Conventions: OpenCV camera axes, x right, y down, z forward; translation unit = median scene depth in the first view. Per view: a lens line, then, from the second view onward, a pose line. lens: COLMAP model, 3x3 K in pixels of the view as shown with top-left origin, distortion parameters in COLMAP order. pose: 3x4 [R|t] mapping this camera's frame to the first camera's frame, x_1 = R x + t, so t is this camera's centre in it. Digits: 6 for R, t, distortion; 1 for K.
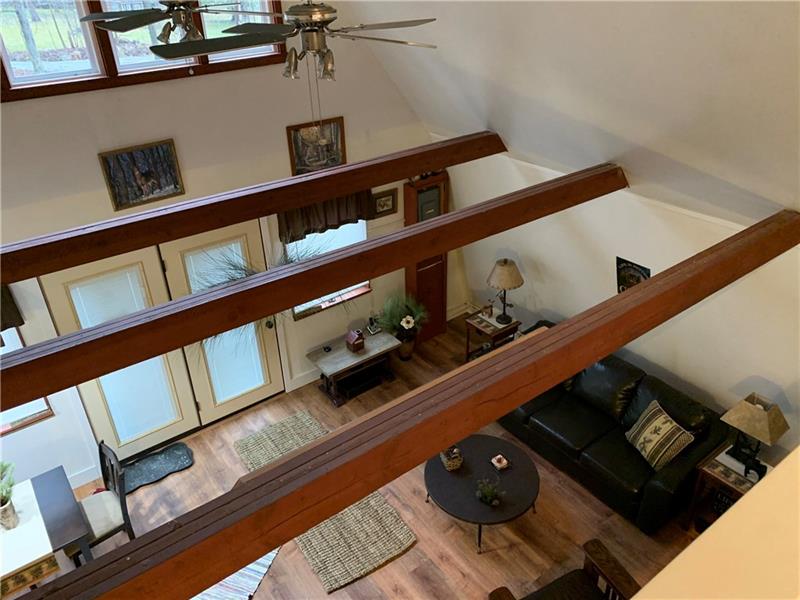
lens RADIAL K [[612.4, 0, 397.7], [0, 612.4, 302.8], [0, 0, 1]] dist [0.044177, -0.010208]
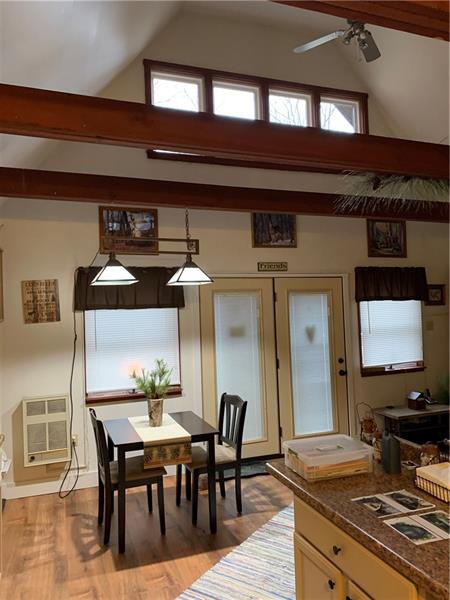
lens RADIAL K [[459.3, 0, 230.9], [0, 459.3, 302.1], [0, 0, 1]] dist [0.044177, -0.010208]
pose [[0.960332, -0.013667, -0.278523, -0.198790], [-0.134118, 0.853056, -0.504289, 0.480656], [0.244488, 0.521640, 0.817384, 0.169889]]
